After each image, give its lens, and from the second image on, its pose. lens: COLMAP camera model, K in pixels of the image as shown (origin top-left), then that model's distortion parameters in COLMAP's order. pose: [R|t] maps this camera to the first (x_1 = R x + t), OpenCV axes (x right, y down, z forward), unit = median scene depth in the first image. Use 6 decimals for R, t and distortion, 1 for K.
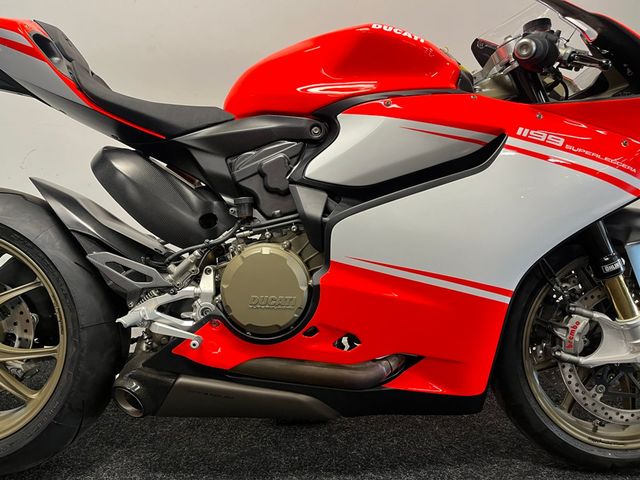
lens RADIAL K [[486.3, 0, 320.4], [0, 486.3, 237.6], [0, 0, 1]] dist [0.081683, -0.117222]
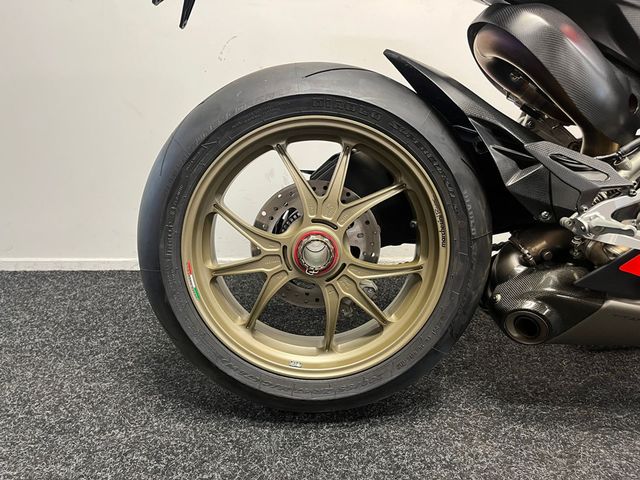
lens RADIAL K [[486.3, 0, 317.3], [0, 486.3, 235.9], [0, 0, 1]] dist [0.081683, -0.117222]
pose [[0.999914, -0.001691, -0.012995, -0.731318], [0.003690, 0.987843, 0.155414, 0.050345], [0.012574, -0.155448, 0.987764, 0.196227]]
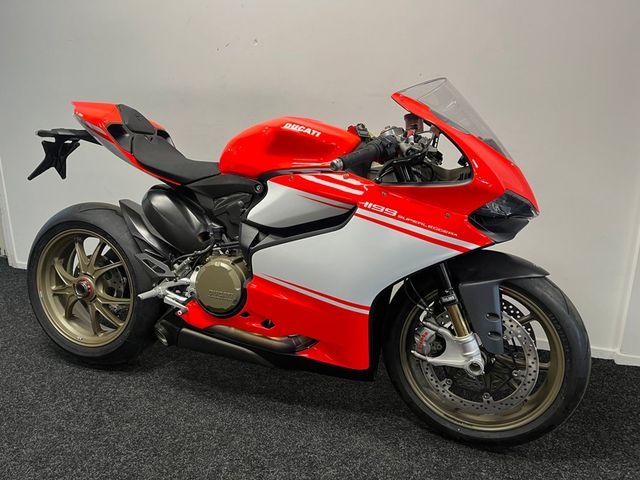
lens RADIAL K [[486.3, 0, 317.4], [0, 486.3, 241.1], [0, 0, 1]] dist [0.081683, -0.117222]
pose [[0.934037, 0.093579, -0.344699, 0.692440], [-0.046504, 0.988716, 0.142402, -0.272794], [0.354136, -0.116979, 0.927849, -0.375347]]
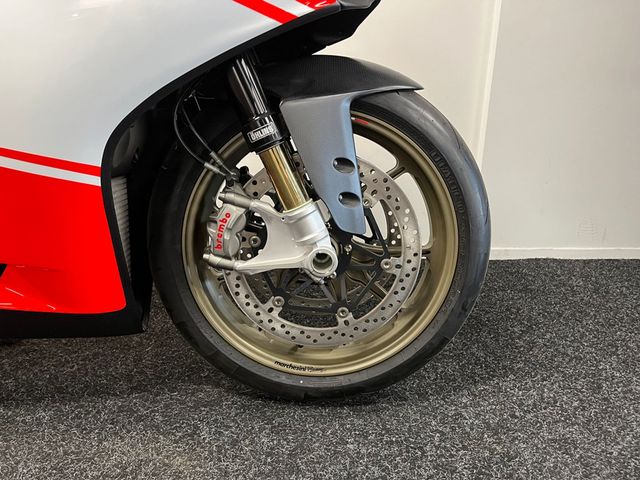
lens RADIAL K [[486.3, 0, 322.7], [0, 486.3, 238.3], [0, 0, 1]] dist [0.081683, -0.117222]
pose [[0.999139, -0.003345, 0.041364, 0.634799], [-0.004220, 0.983391, 0.181453, 0.076908], [-0.041284, -0.181471, 0.982529, 0.286250]]
